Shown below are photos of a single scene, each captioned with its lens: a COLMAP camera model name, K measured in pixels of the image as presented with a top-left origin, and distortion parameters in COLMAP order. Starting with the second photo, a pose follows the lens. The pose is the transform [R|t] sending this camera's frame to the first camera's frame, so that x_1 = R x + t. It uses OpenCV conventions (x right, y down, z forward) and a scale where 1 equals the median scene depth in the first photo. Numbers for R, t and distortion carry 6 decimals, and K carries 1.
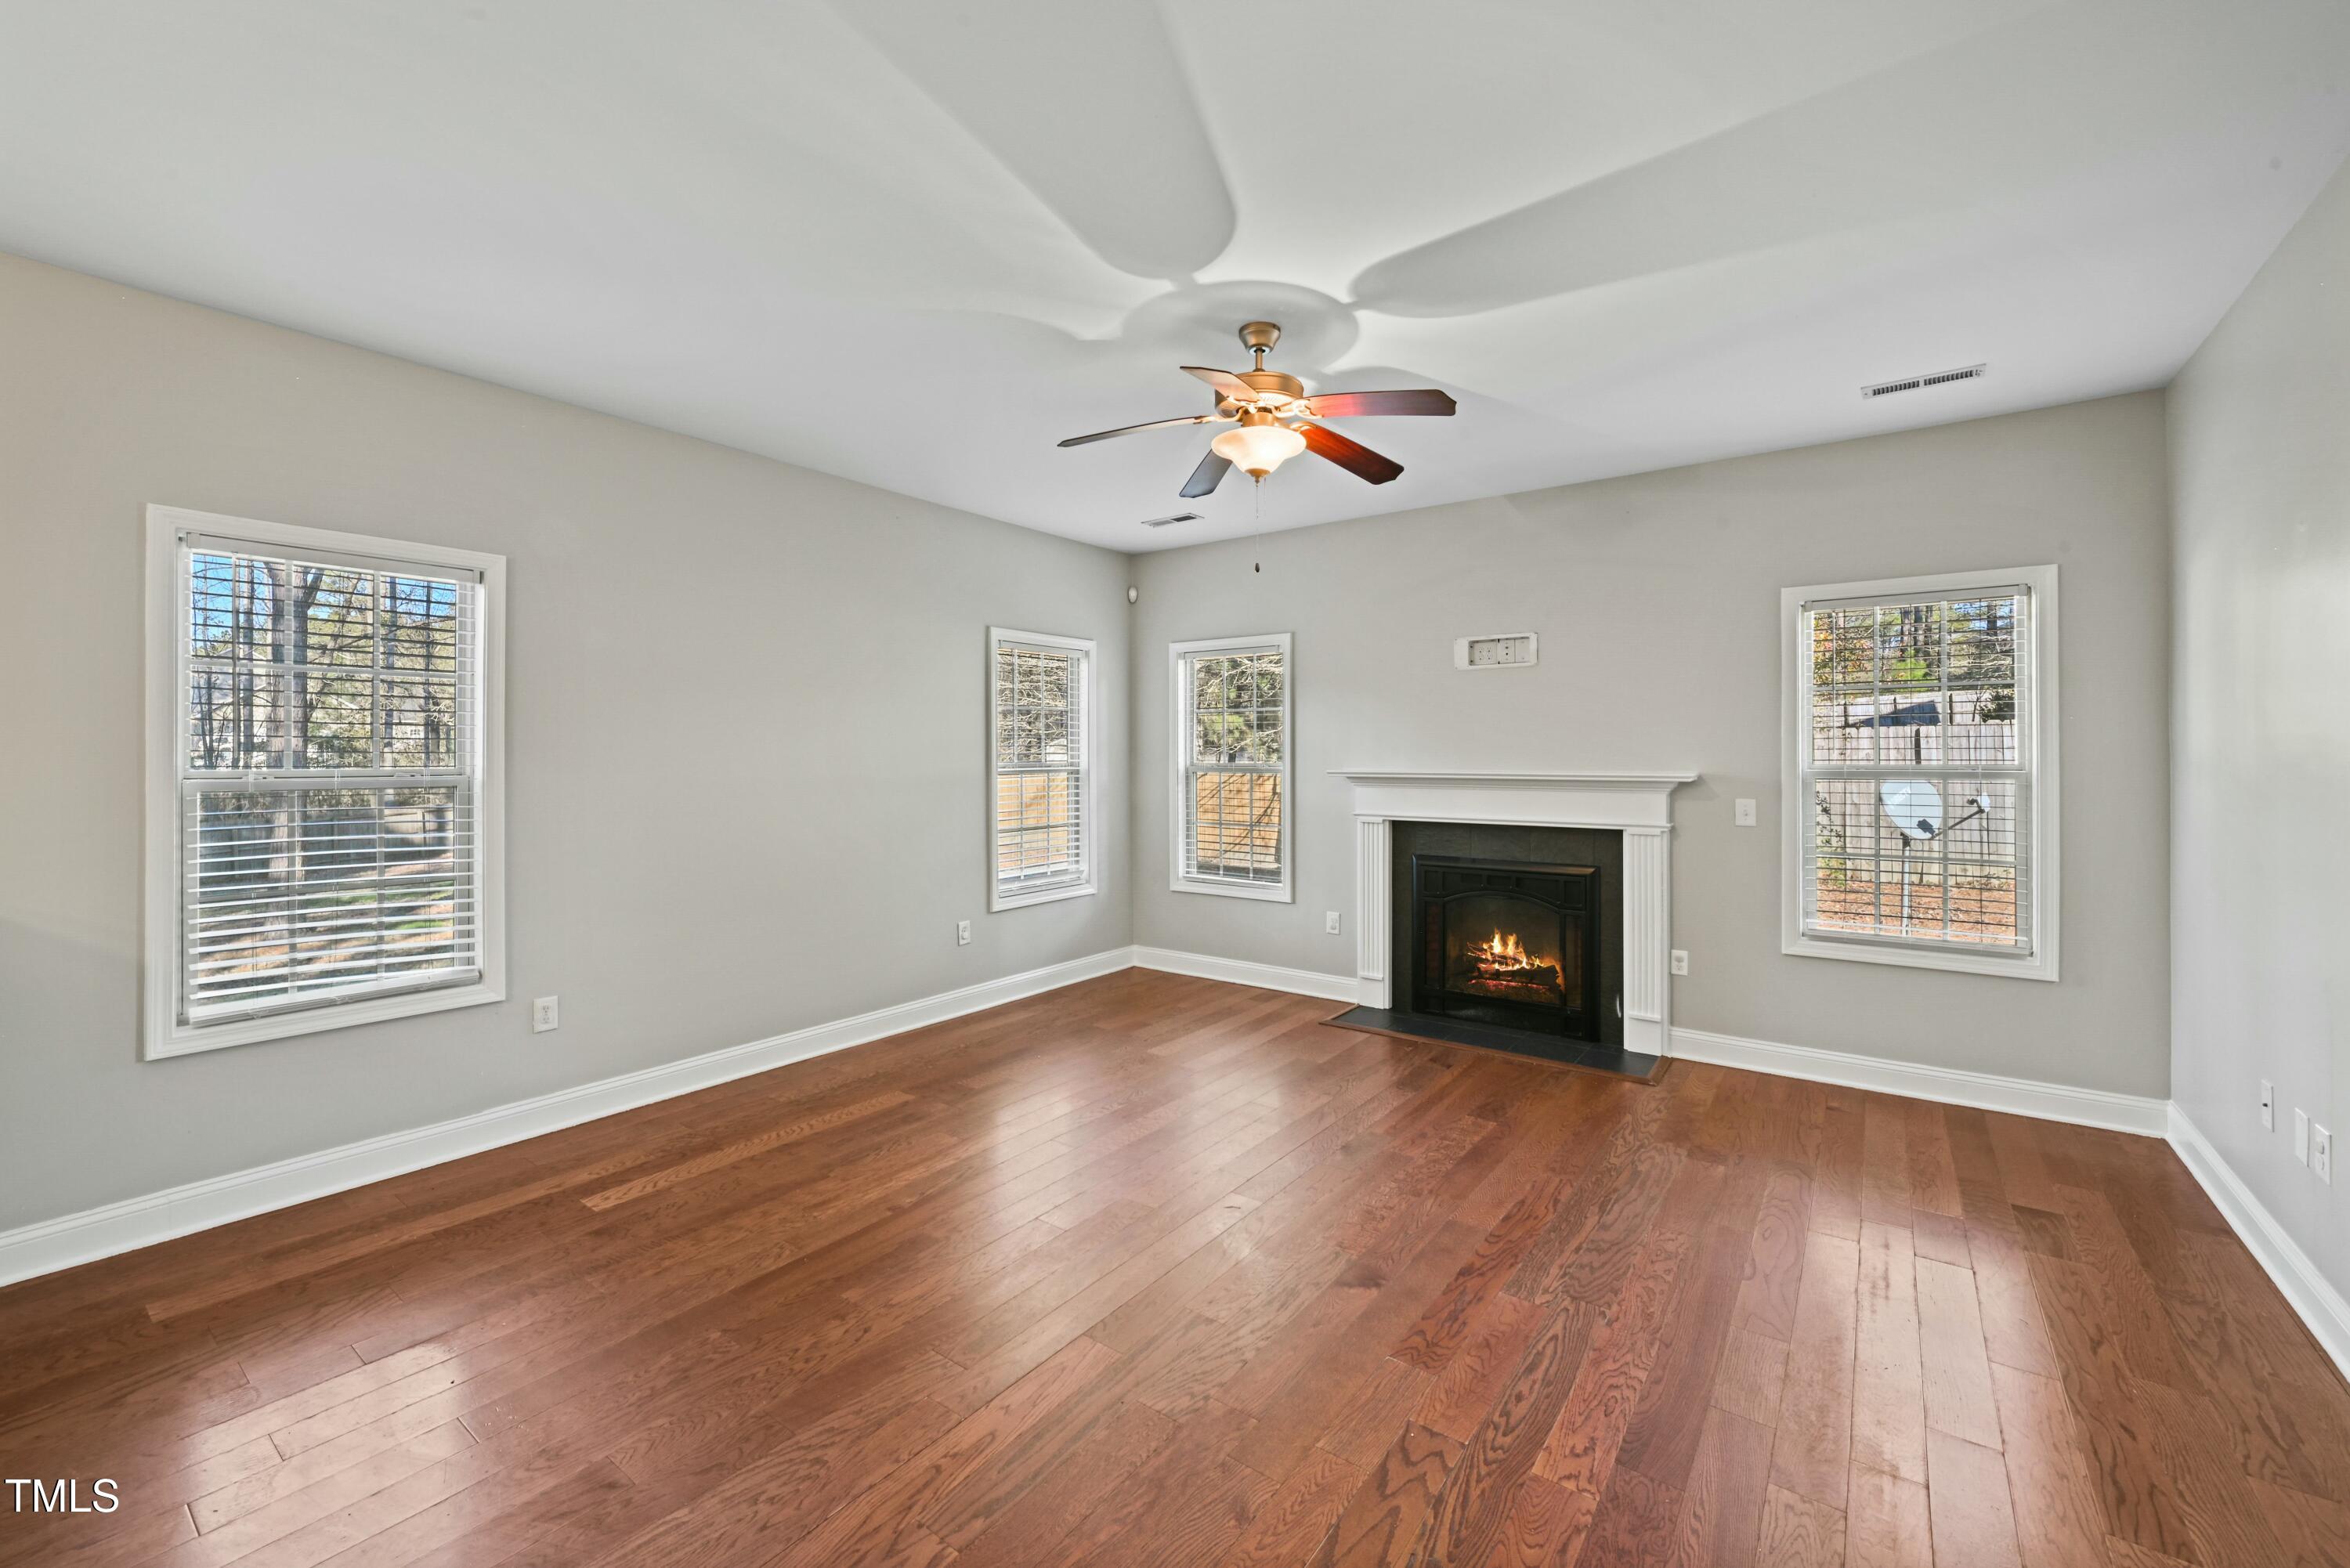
lens RADIAL K [[950.4, 0, 1167.9], [0, 950.4, 751.2], [0, 0, 1]] dist [0.000405, -0.000311]
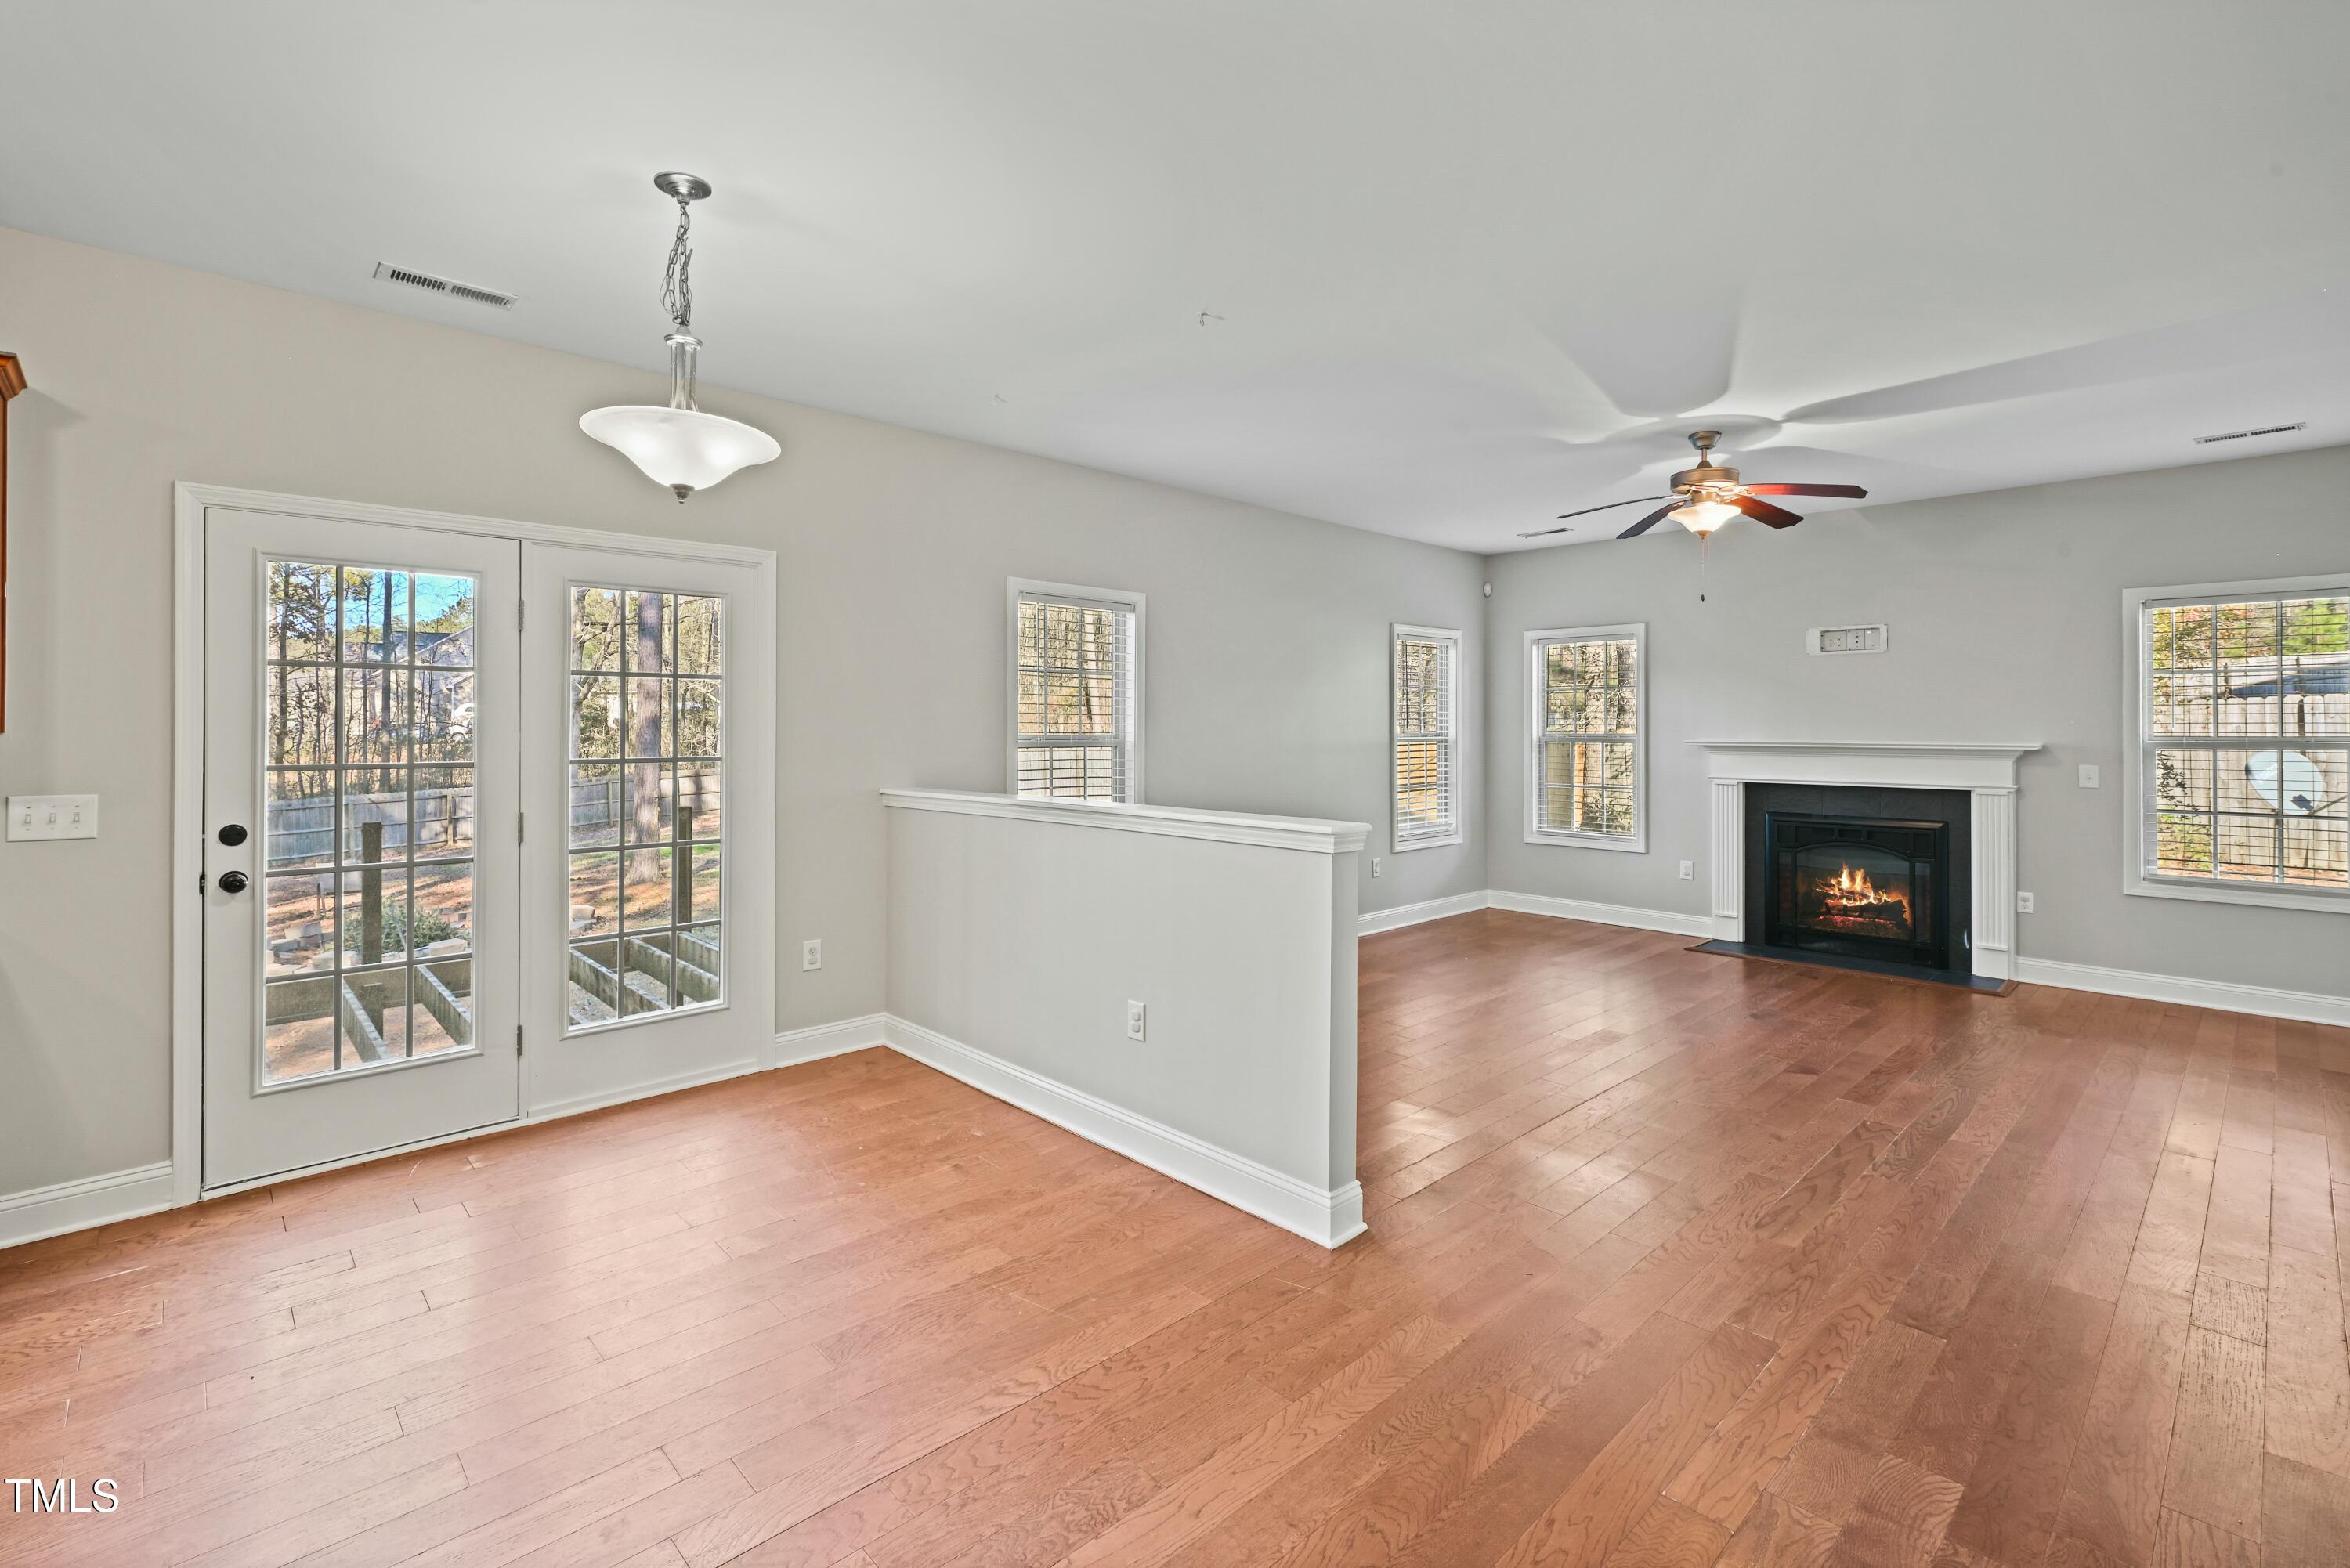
lens RADIAL K [[1048.4, 0, 1159.0], [0, 1048.4, 717.7], [0, 0, 1]] dist [0.005368, -0.000295]
pose [[0.984537, 0.001353, -0.175173, -0.303716], [-0.002061, 0.999990, -0.003857, -0.001672], [0.175166, 0.004159, 0.984530, -0.495719]]
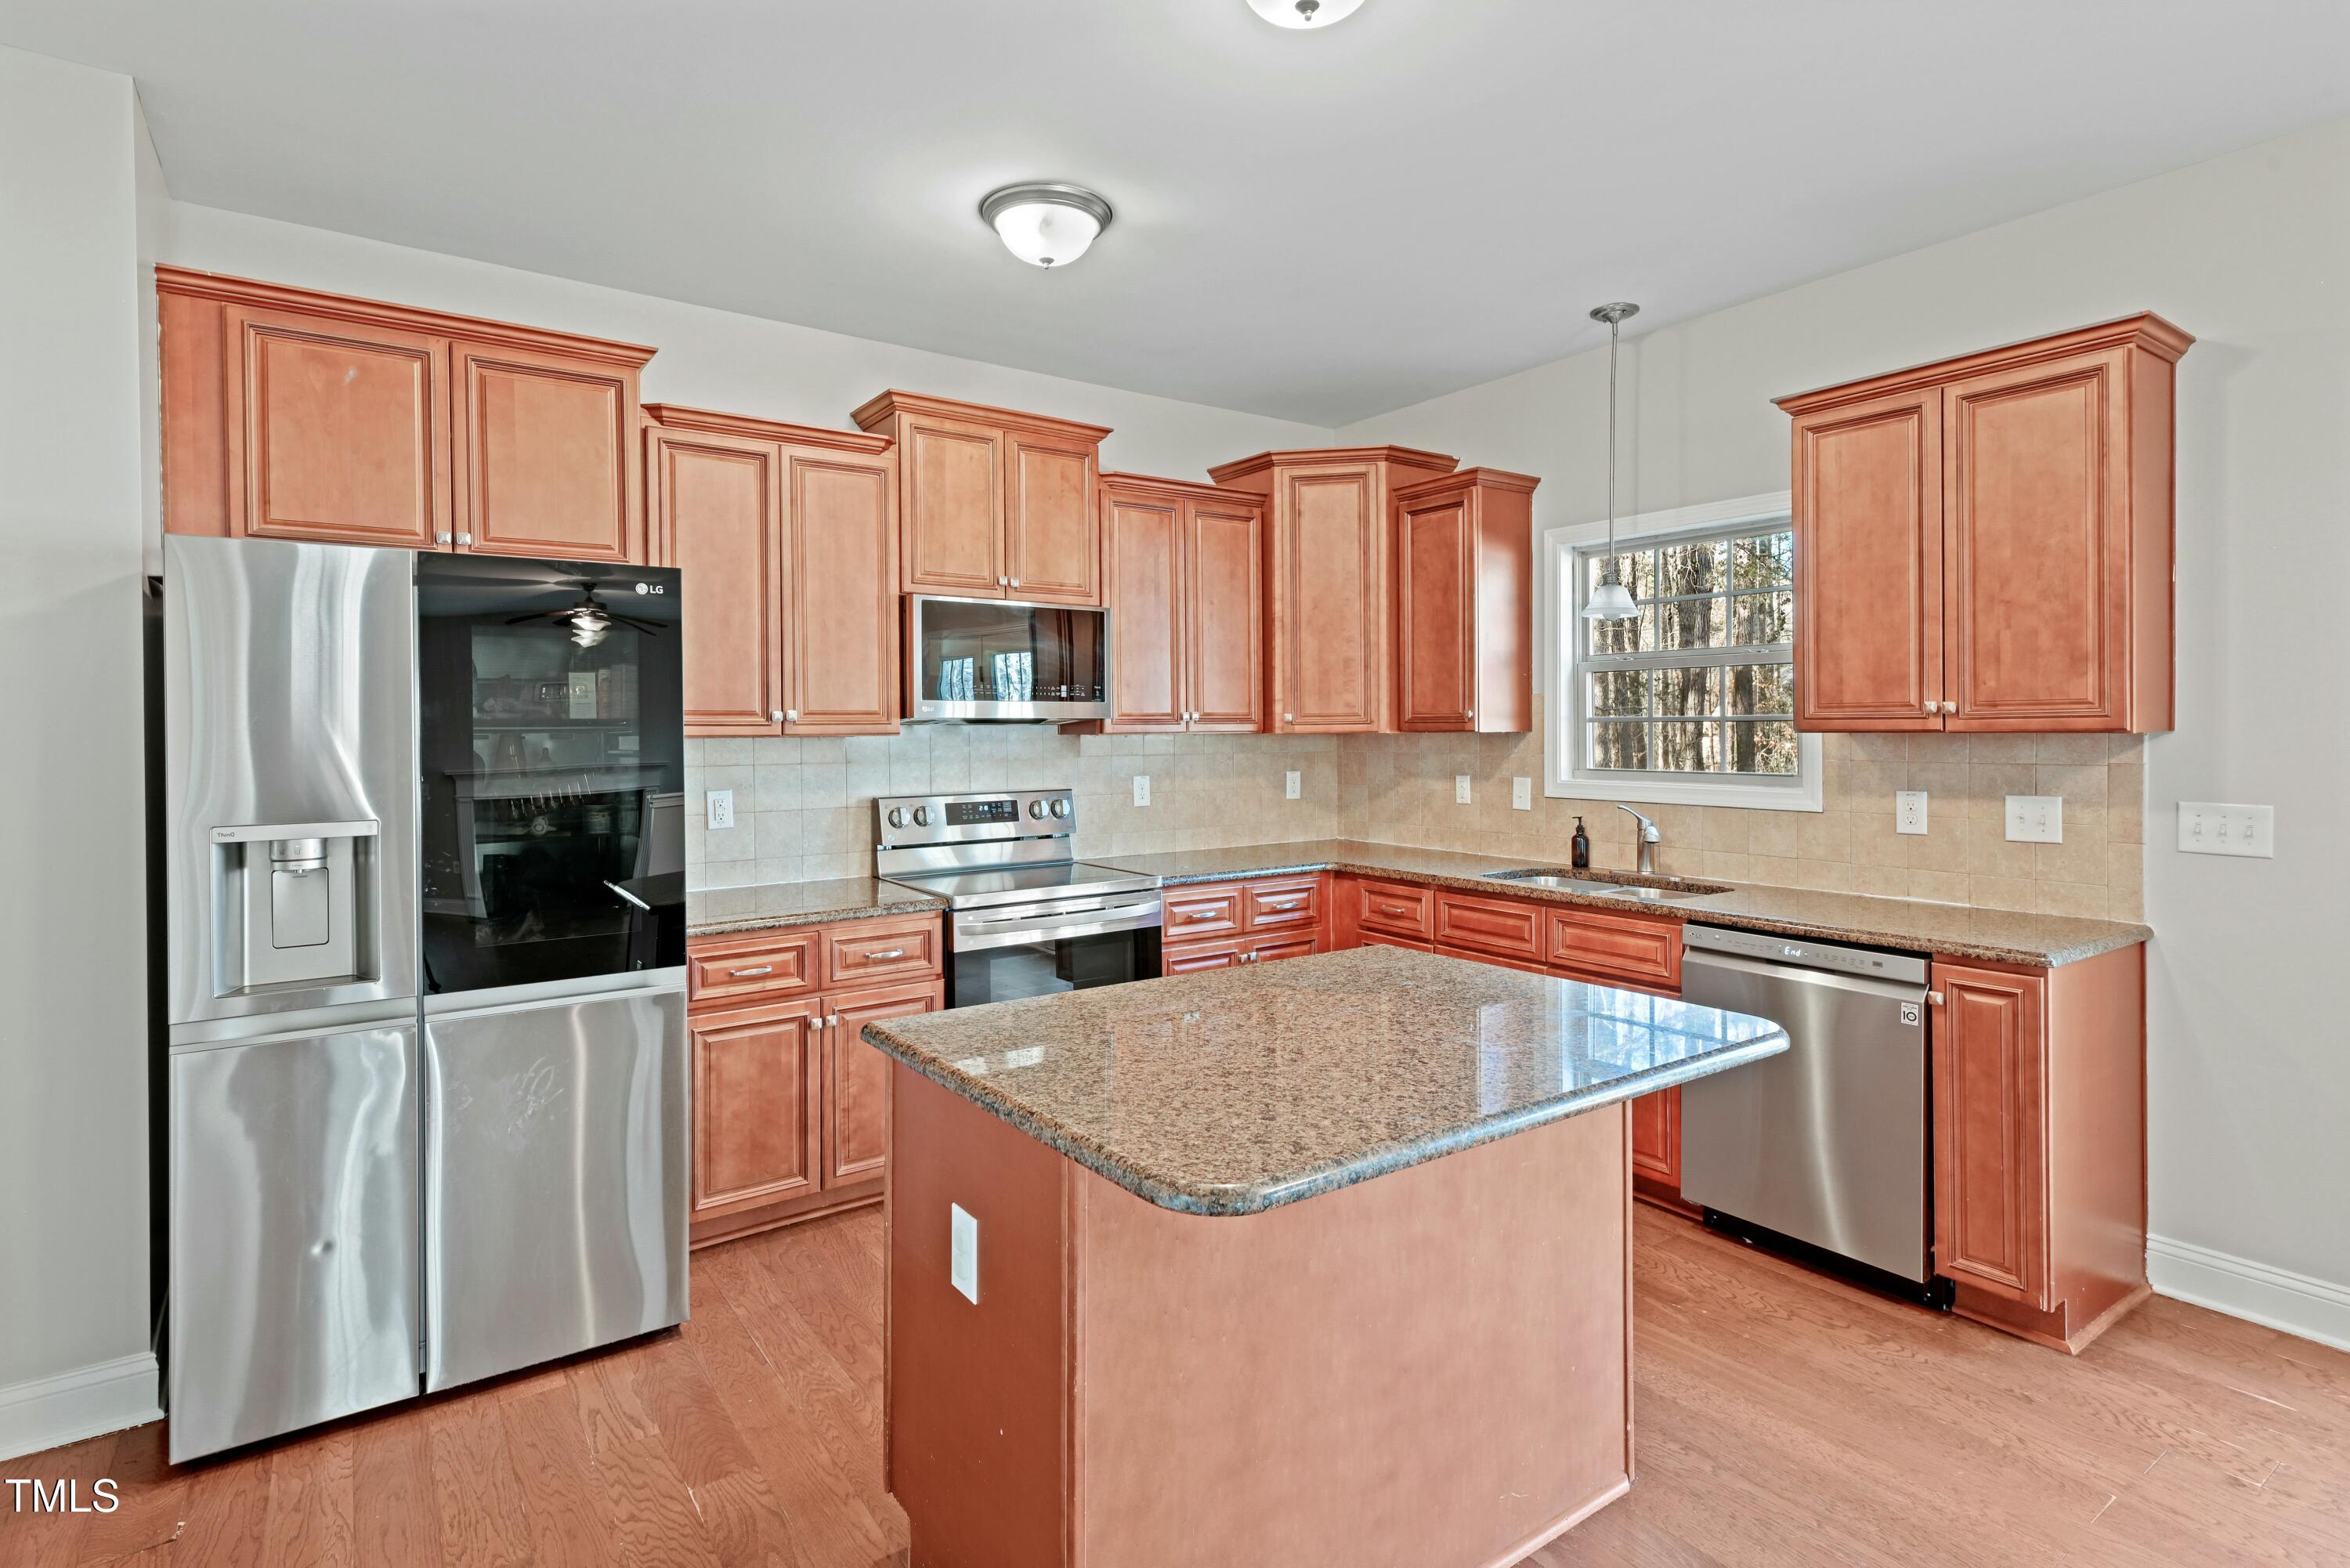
lens RADIAL K [[1166.2, 0, 1171.8], [0, 1166.2, 737.9], [0, 0, 1]] dist [0.014725, -0.000433]
pose [[-0.310683, 0.010584, -0.950455, -0.317083], [0.011840, 0.999904, 0.007265, -0.001359], [0.950440, -0.008996, -0.310778, -0.308632]]
